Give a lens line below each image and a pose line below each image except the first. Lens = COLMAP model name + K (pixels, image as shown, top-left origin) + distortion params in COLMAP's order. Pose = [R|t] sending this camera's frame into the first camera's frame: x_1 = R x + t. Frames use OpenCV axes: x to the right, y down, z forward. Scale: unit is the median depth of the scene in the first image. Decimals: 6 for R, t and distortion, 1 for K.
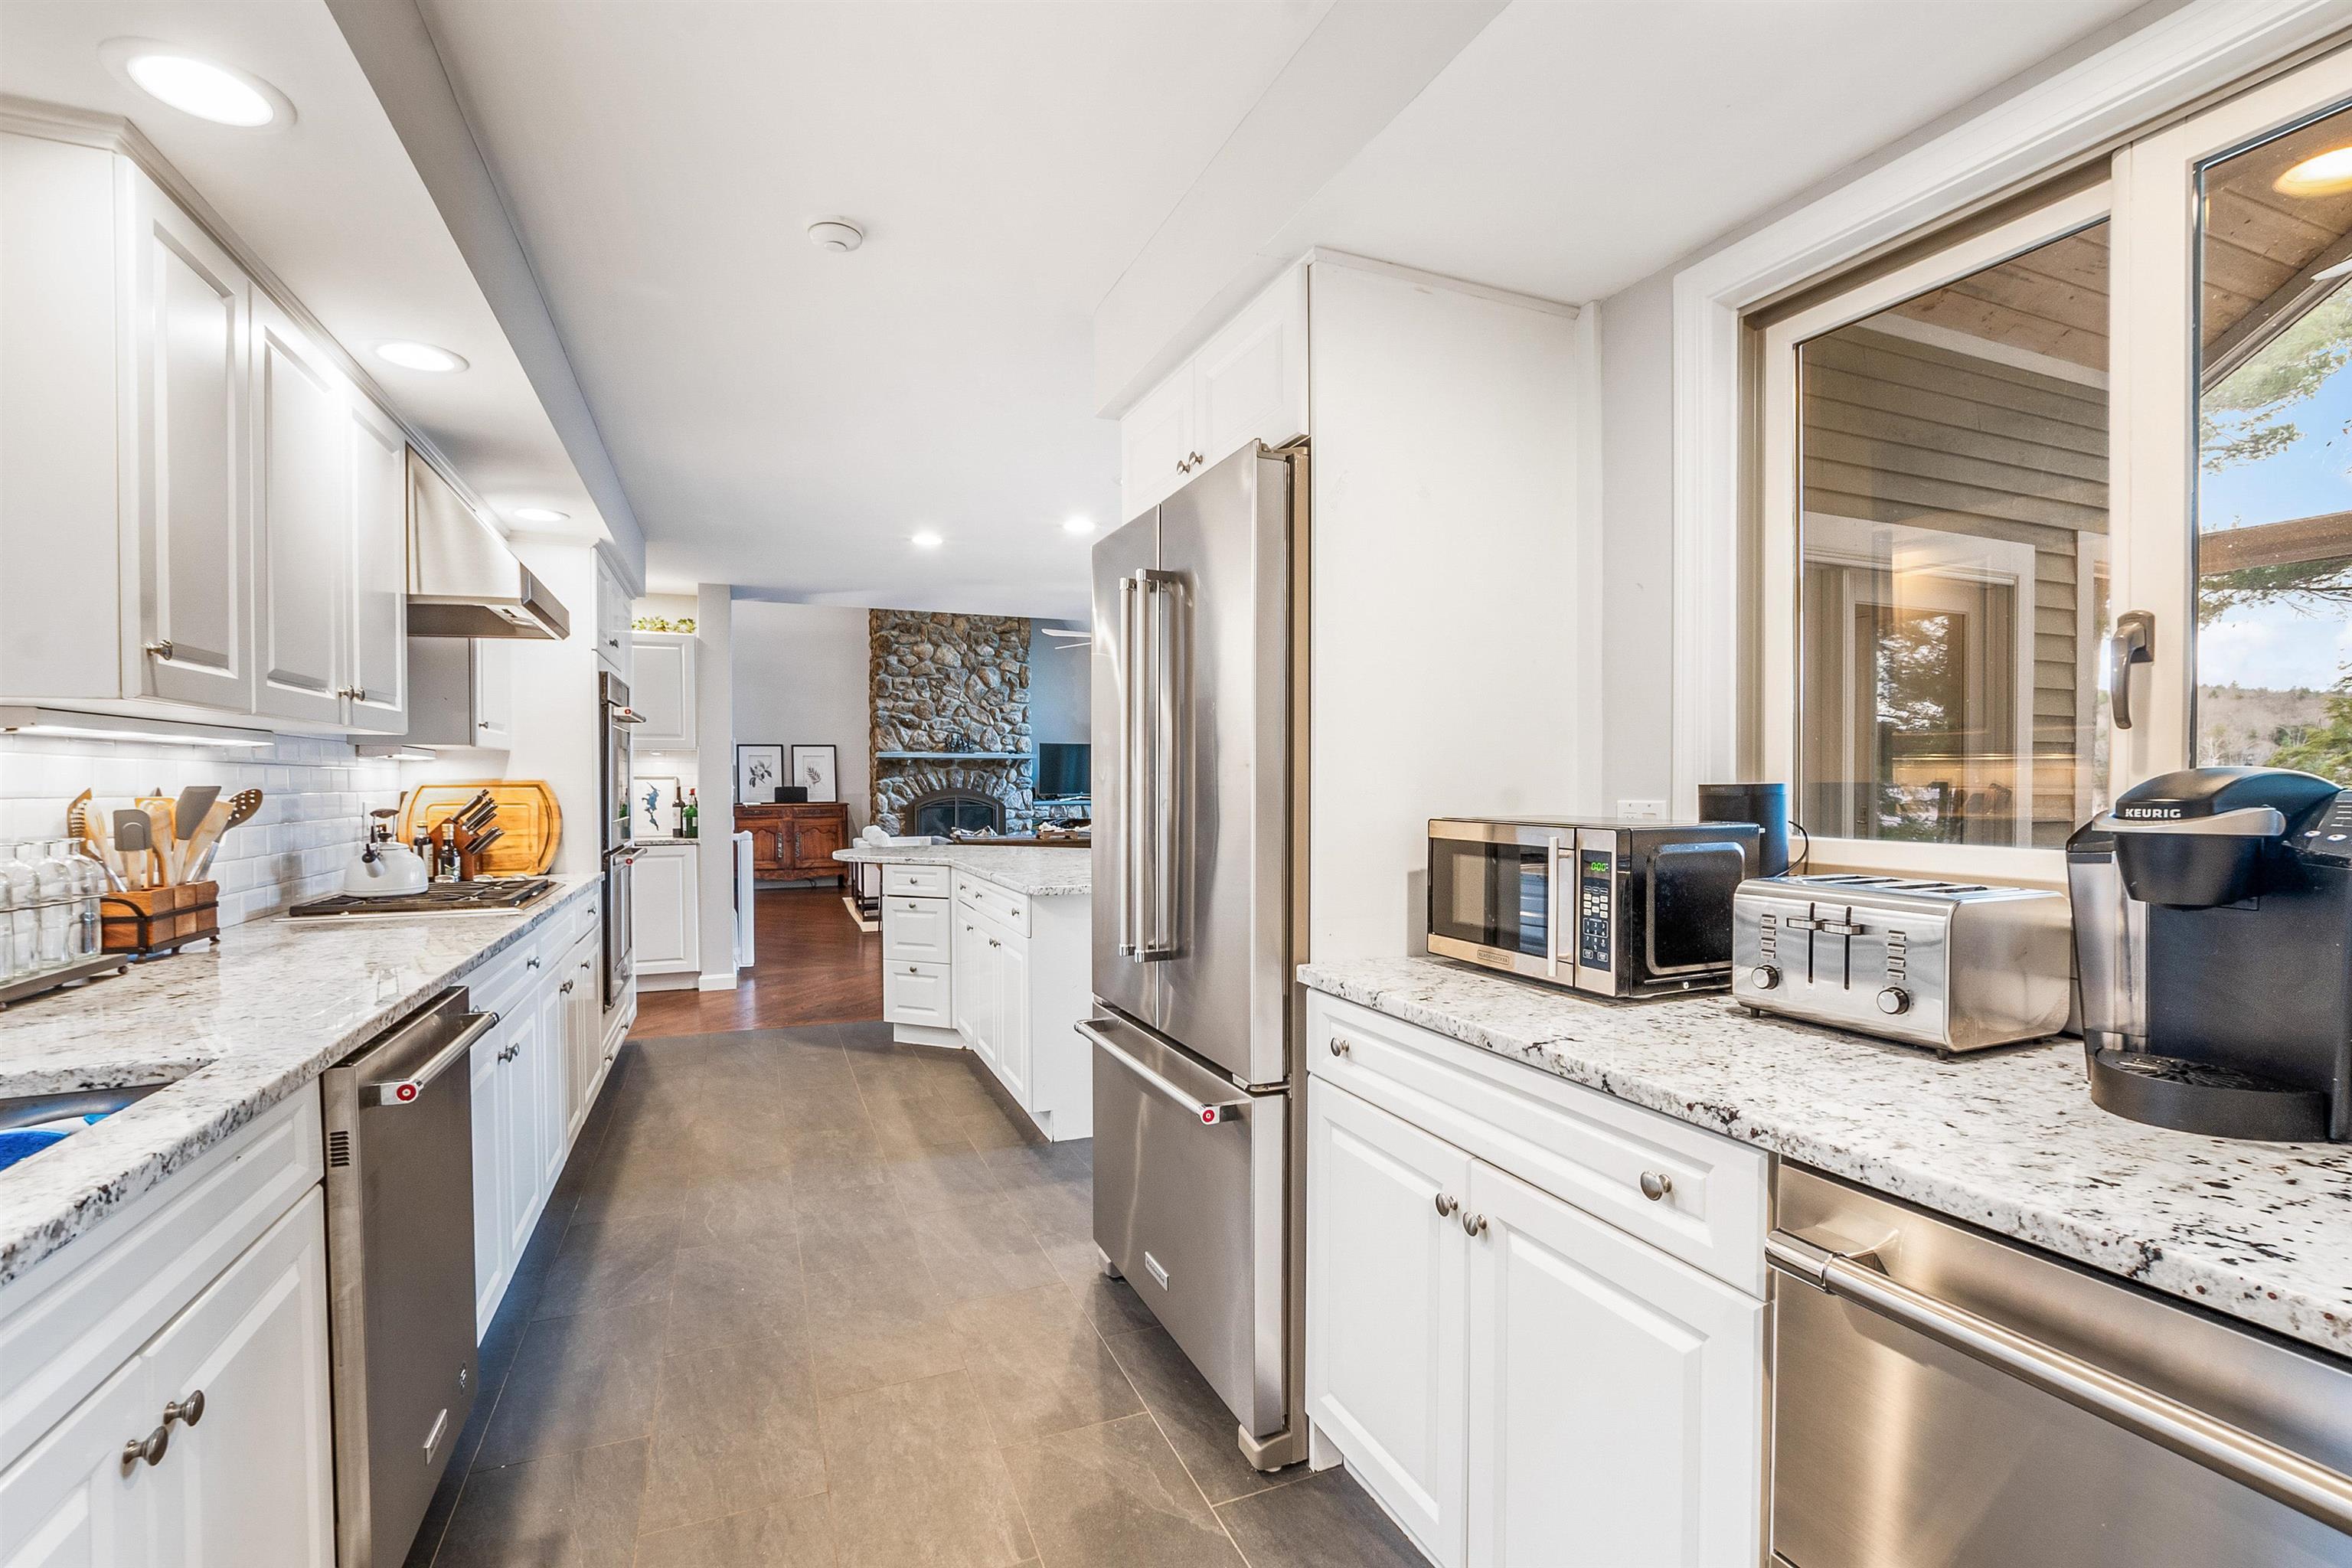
lens RADIAL K [[1033.7, 0, 1176.0], [0, 1033.7, 784.0], [0, 0, 1]] dist [-0.000728, -0.000083]
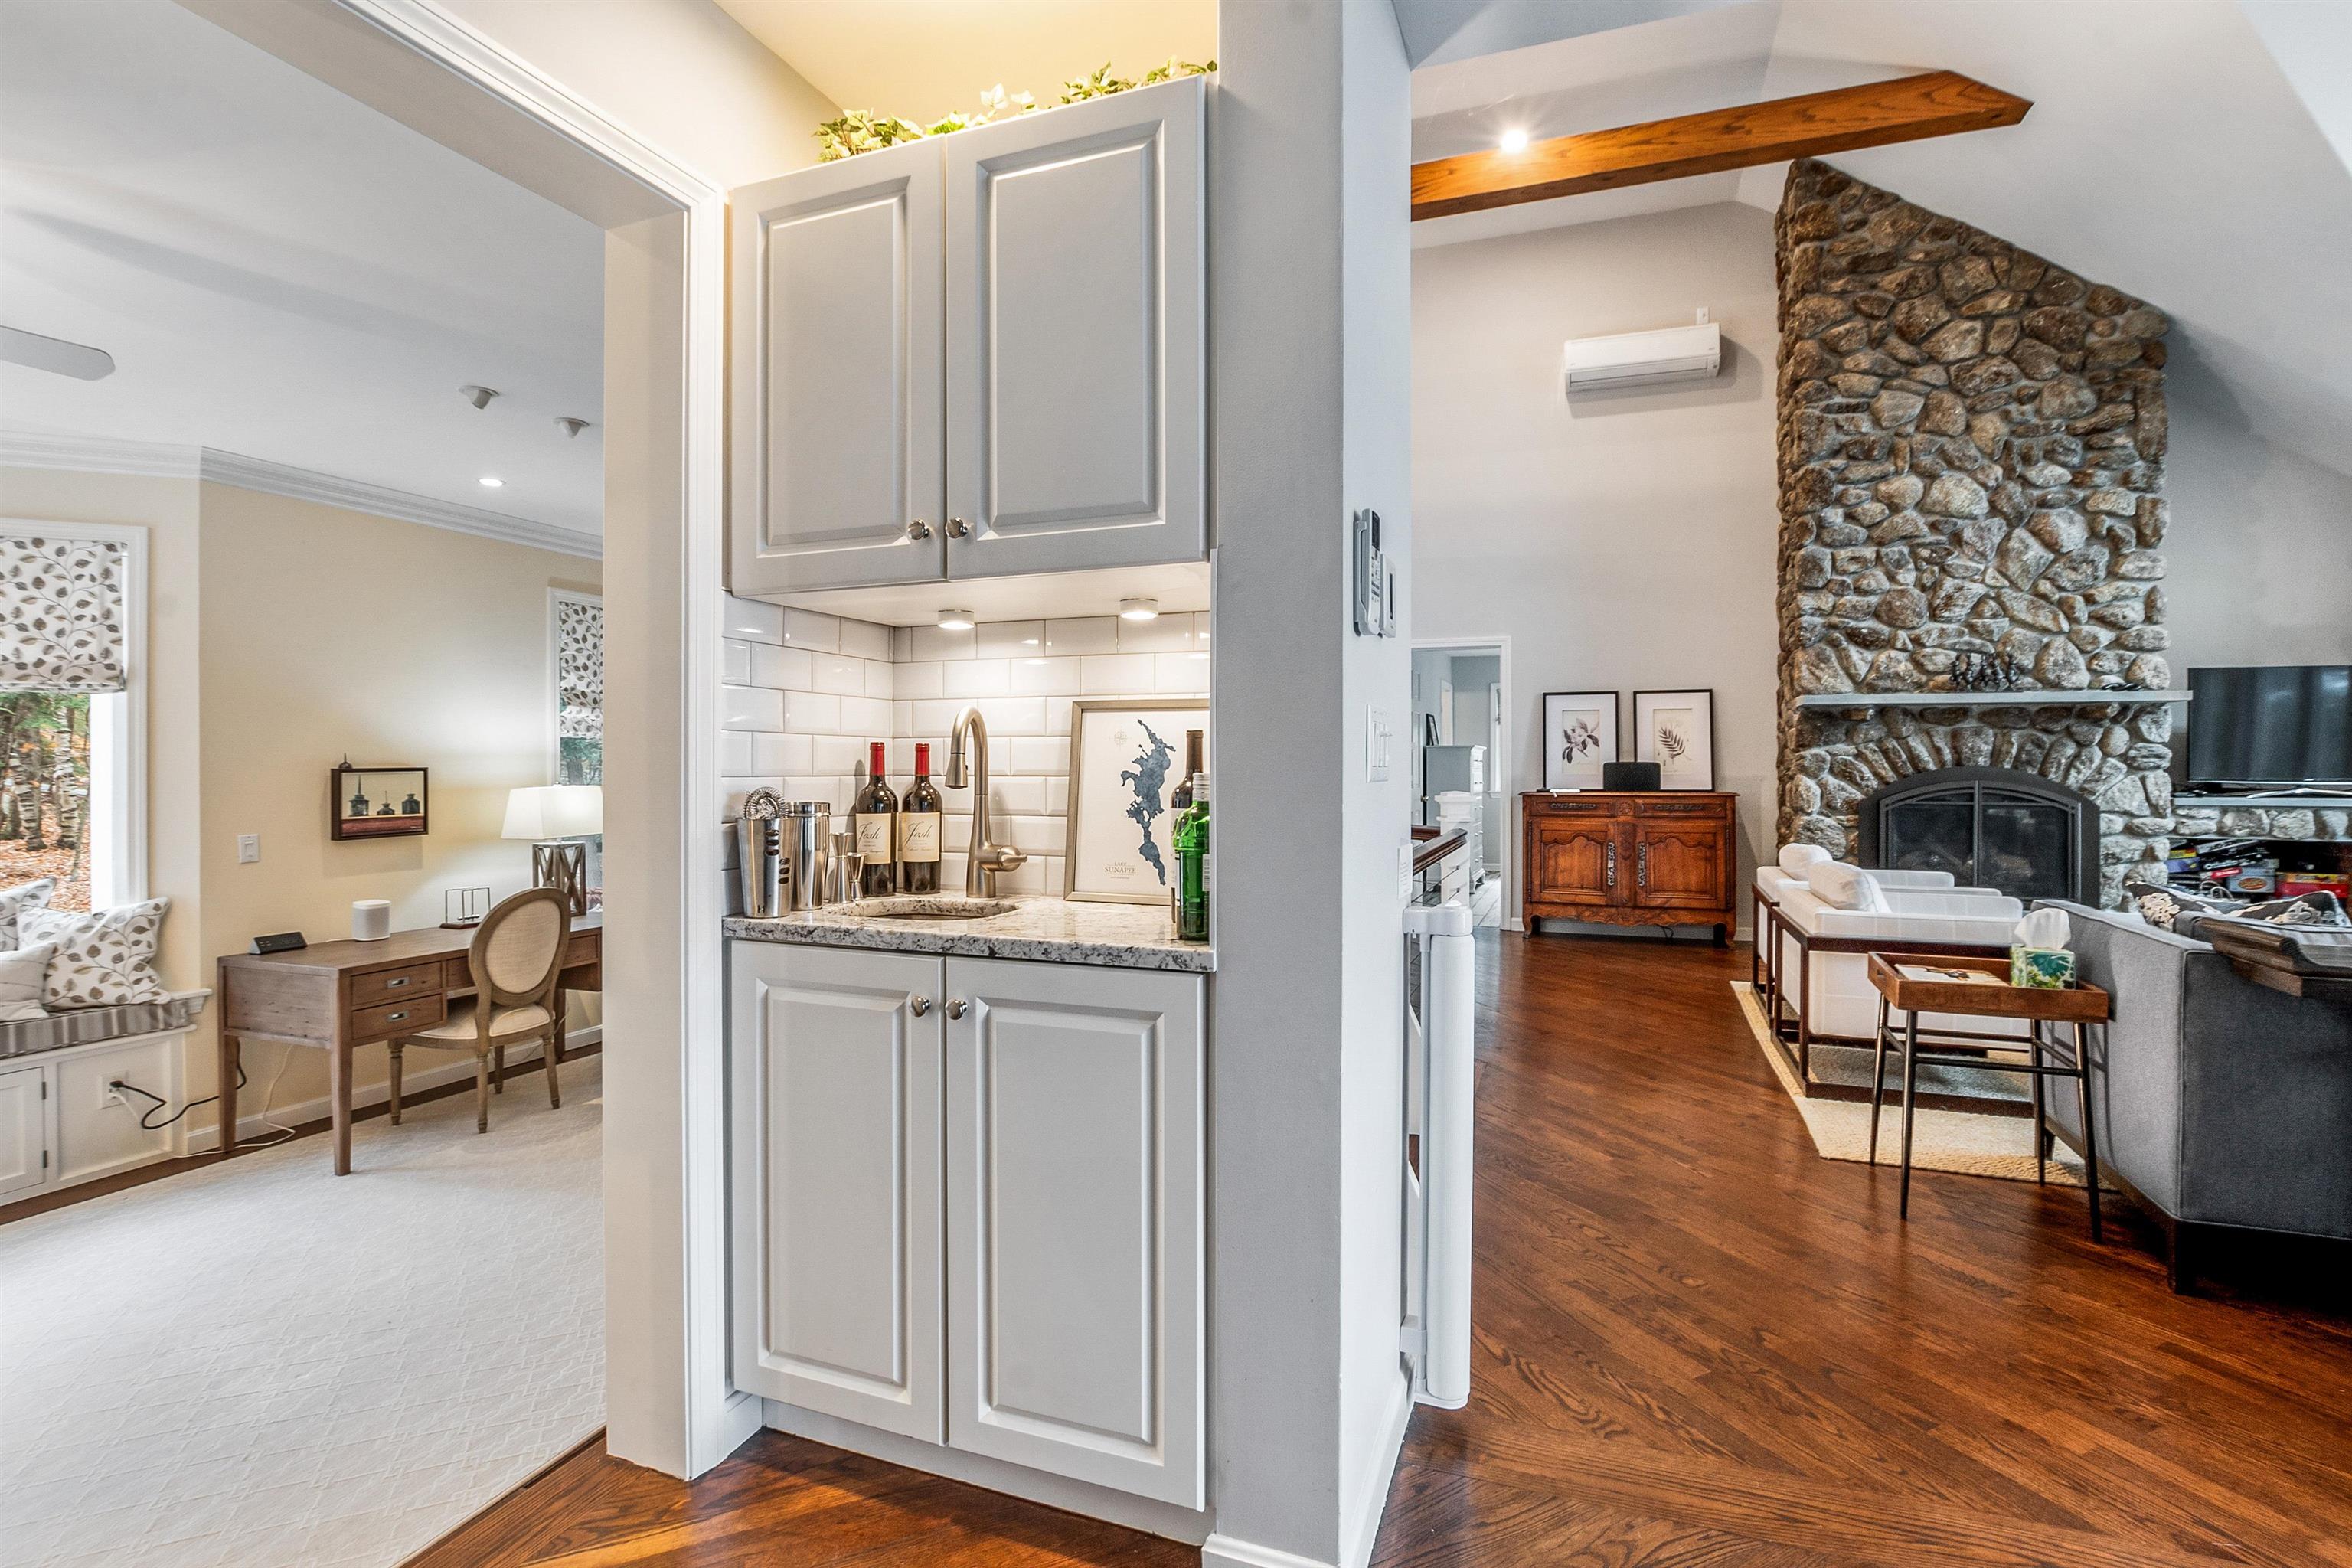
lens RADIAL K [[1053.4, 0, 1184.6], [0, 1053.4, 773.3], [0, 0, 1]] dist [-0.027738, -0.000311]
pose [[0.723906, 0.009722, -0.689830, -0.146236], [-0.006711, 0.999953, 0.007051, 0.006127], [0.689866, -0.000474, 0.723937, 0.395323]]
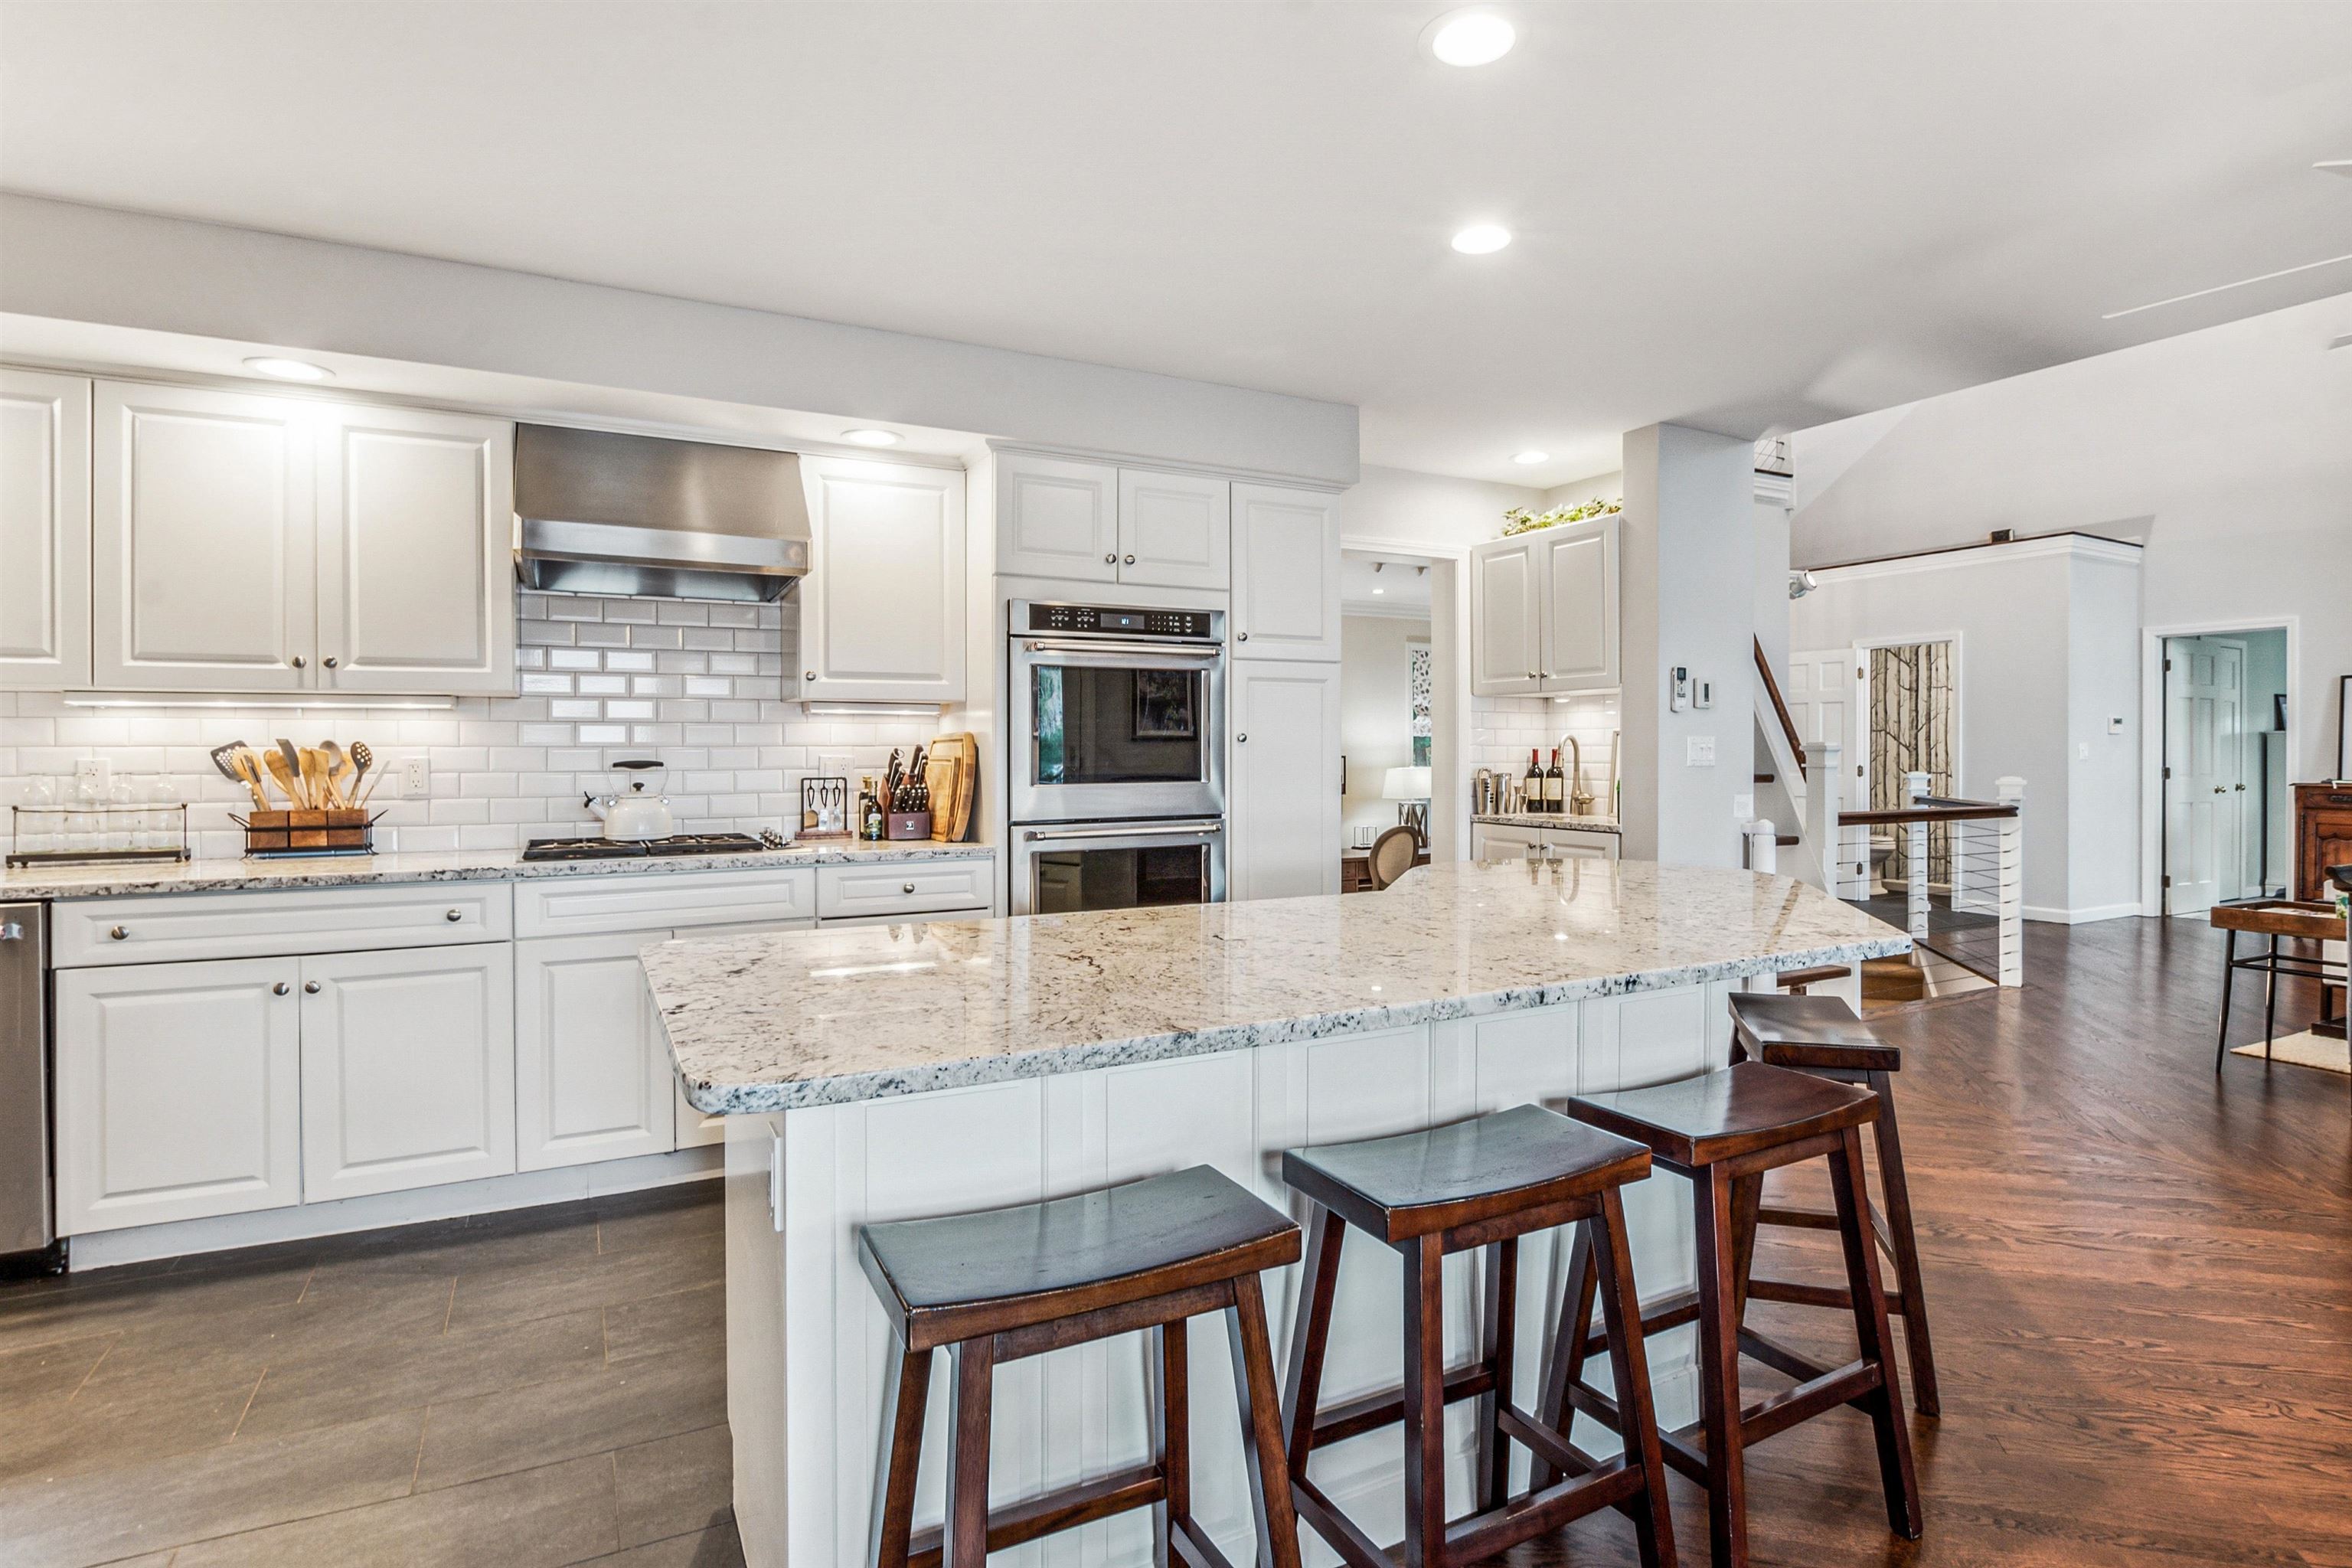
lens RADIAL K [[1174.7, 0, 1240.2], [0, 1174.7, 757.5], [0, 0, 1]] dist [-0.021304, 0.000286]
pose [[0.128007, 0.010154, -0.991721, 0.113948], [-0.004321, 0.999944, 0.009681, 0.002571], [0.991764, 0.003047, 0.128044, 0.319639]]
